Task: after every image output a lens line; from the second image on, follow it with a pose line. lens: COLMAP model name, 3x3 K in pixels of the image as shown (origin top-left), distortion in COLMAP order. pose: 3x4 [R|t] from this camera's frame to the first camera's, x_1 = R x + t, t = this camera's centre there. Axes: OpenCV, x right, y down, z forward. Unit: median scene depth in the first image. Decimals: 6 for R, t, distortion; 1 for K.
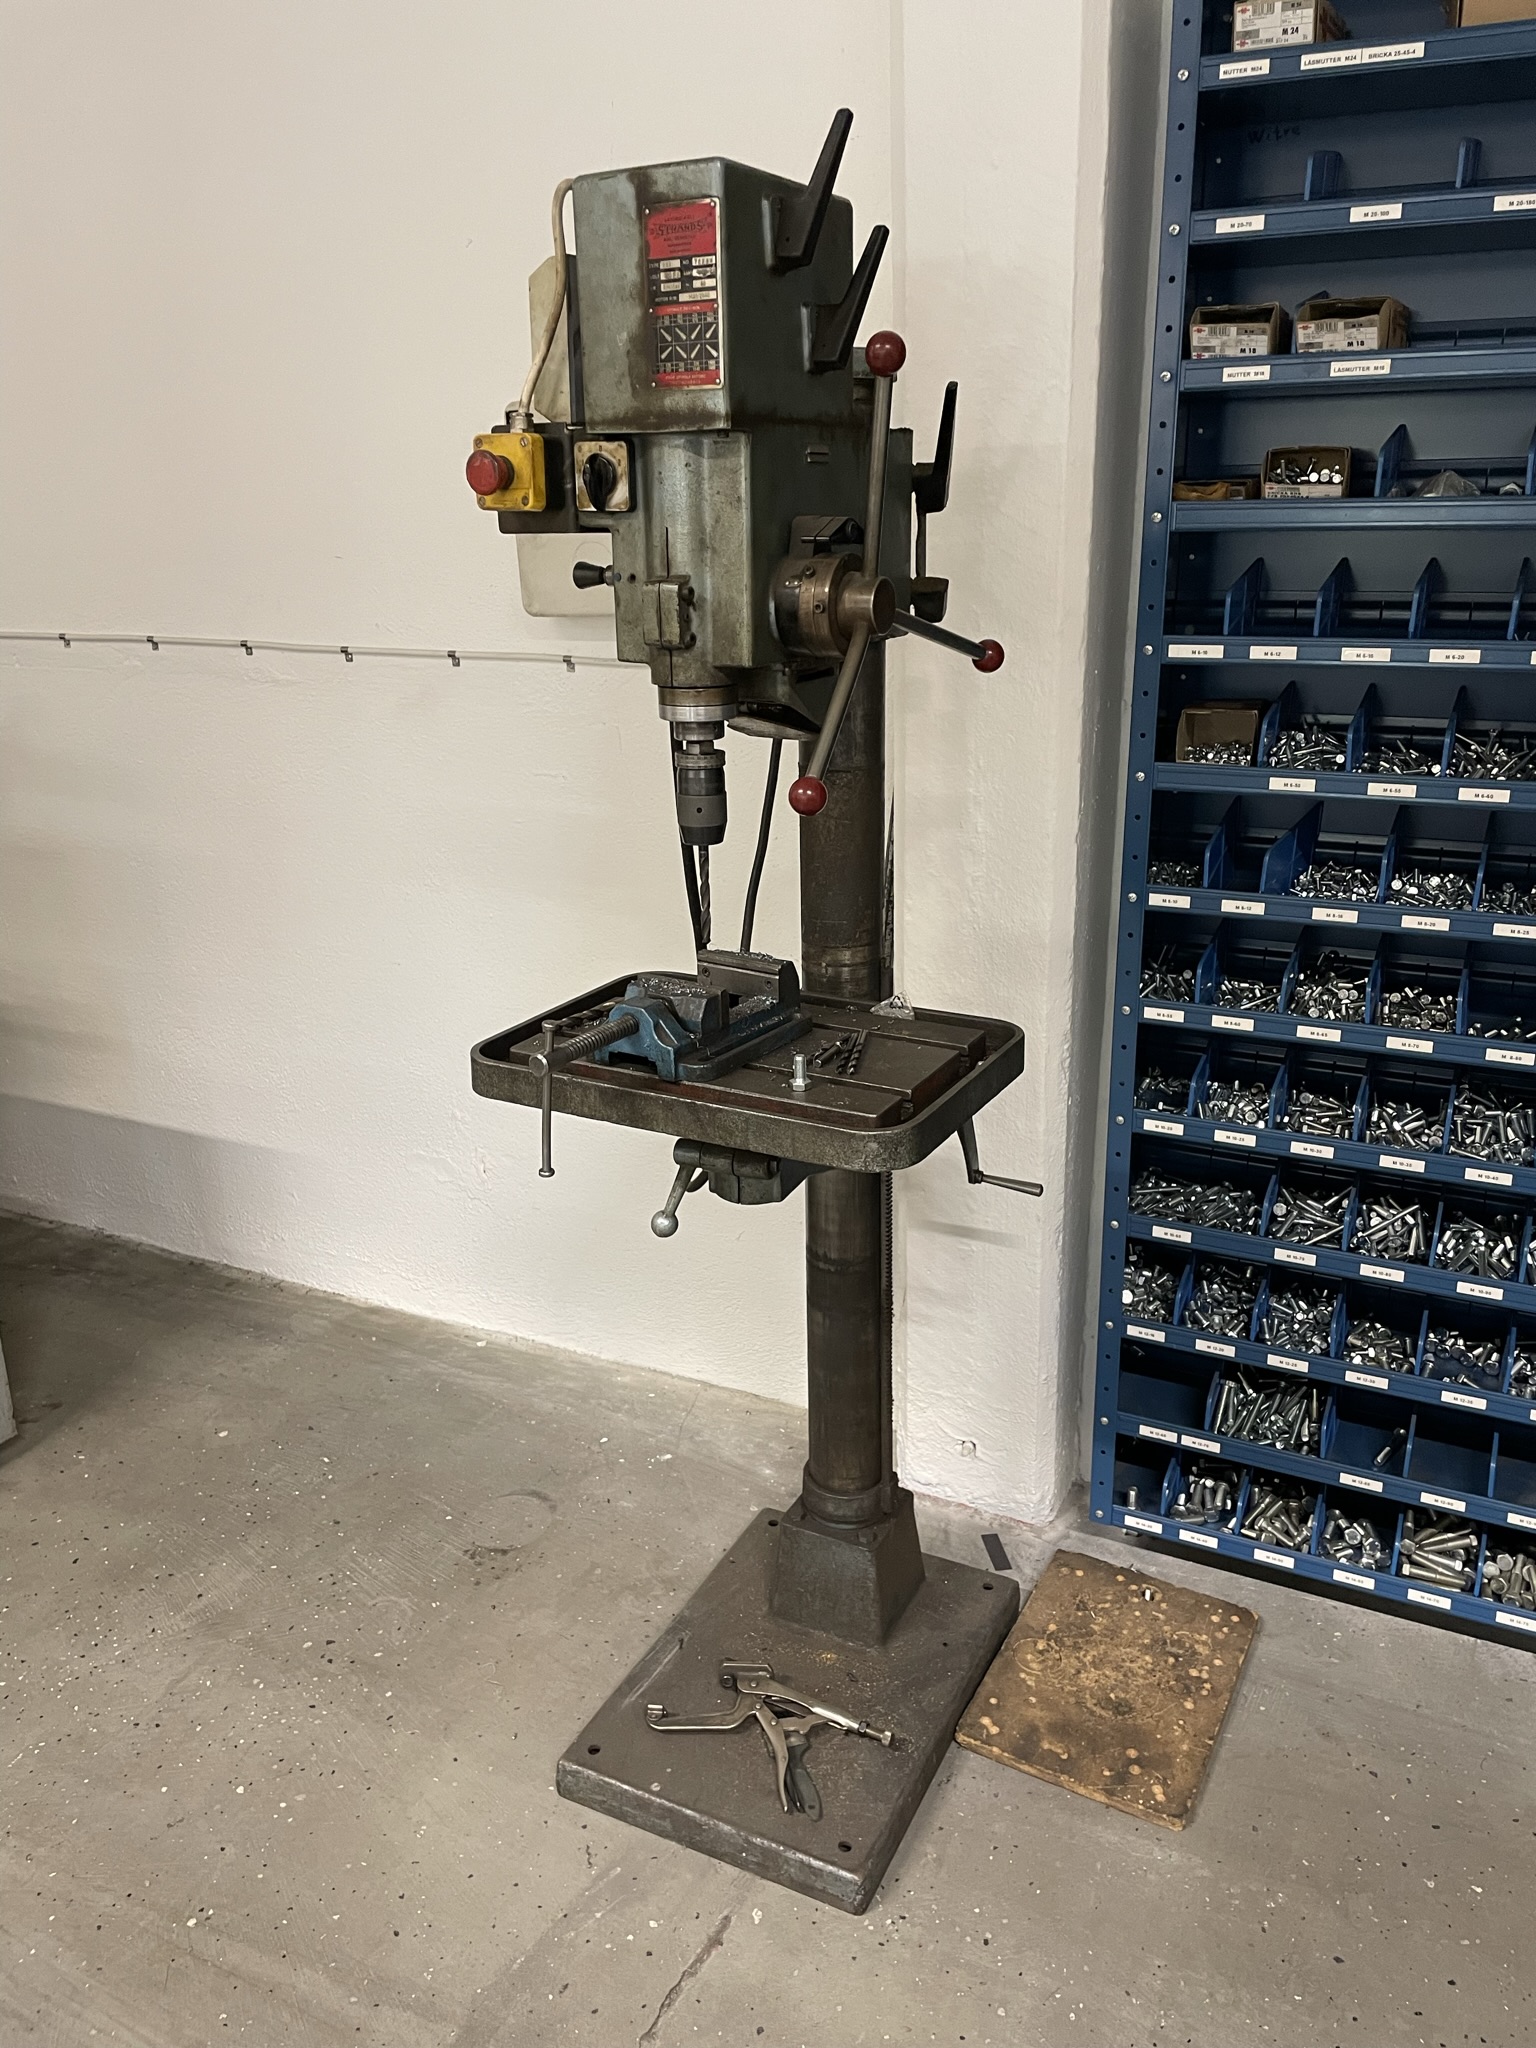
lens RADIAL K [[1562.3, 0, 744.5], [0, 1562.3, 1037.2], [0, 0, 1]] dist [0.093697, -0.132867]
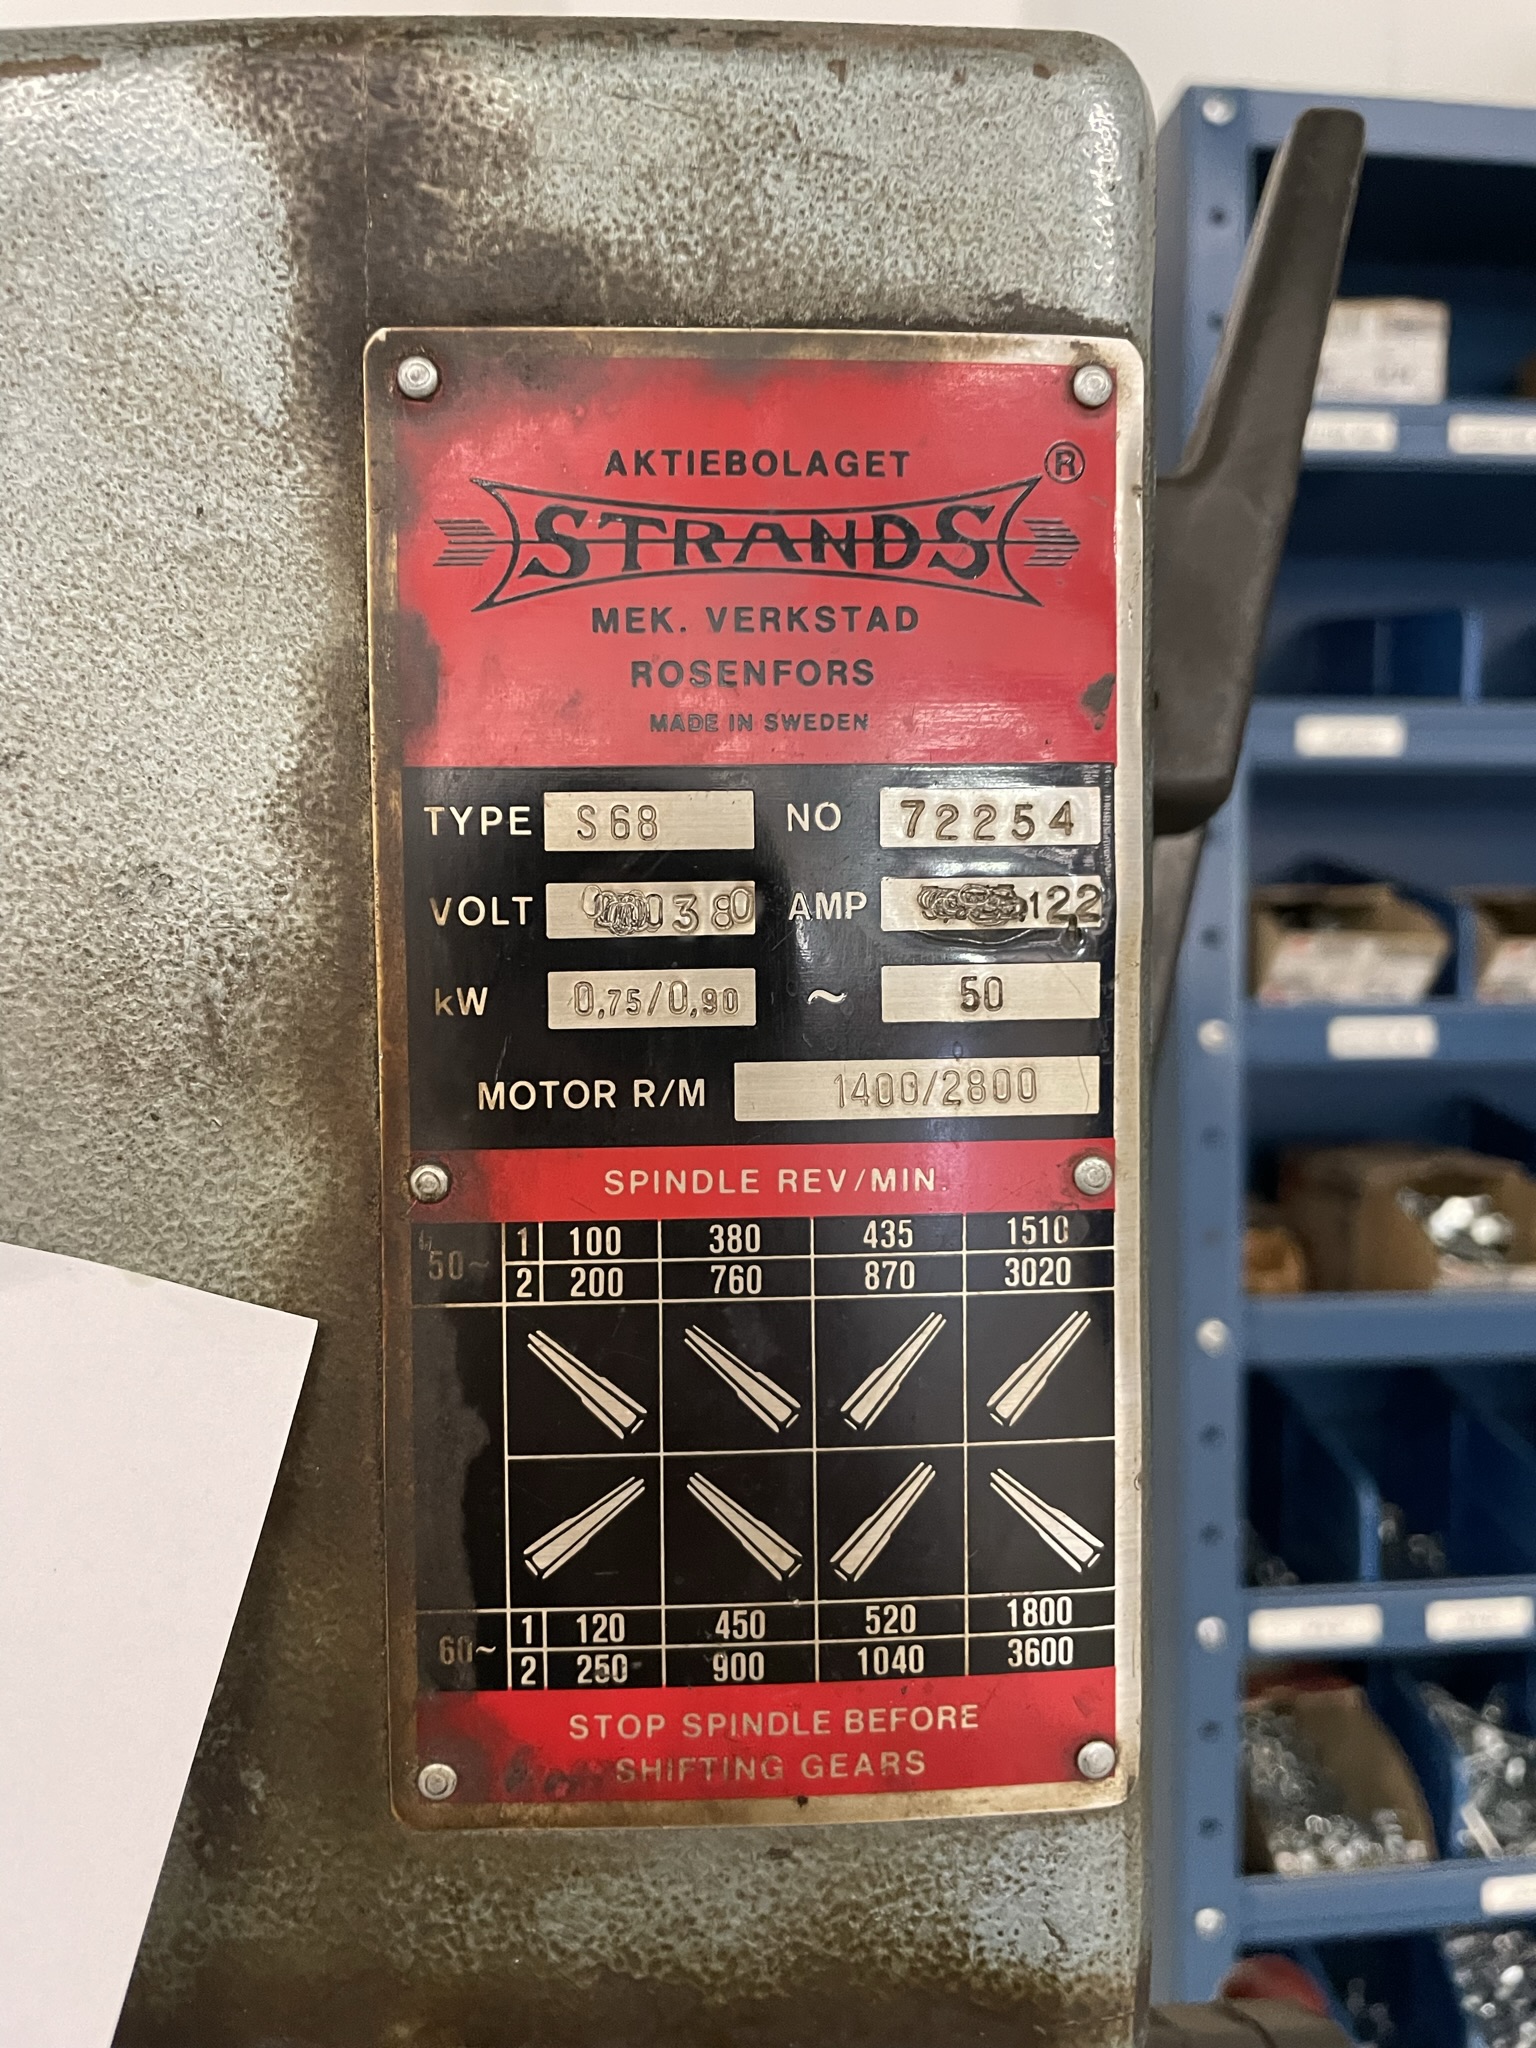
lens RADIAL K [[1623.5, 0, 766.6], [0, 1623.5, 966.7], [0, 0, 1]] dist [0.041317, -0.144448]
pose [[0.842991, -0.004320, 0.537911, -0.101187], [0.161793, 0.955702, -0.245880, -0.445298], [-0.513020, 0.294304, 0.806347, 0.900833]]
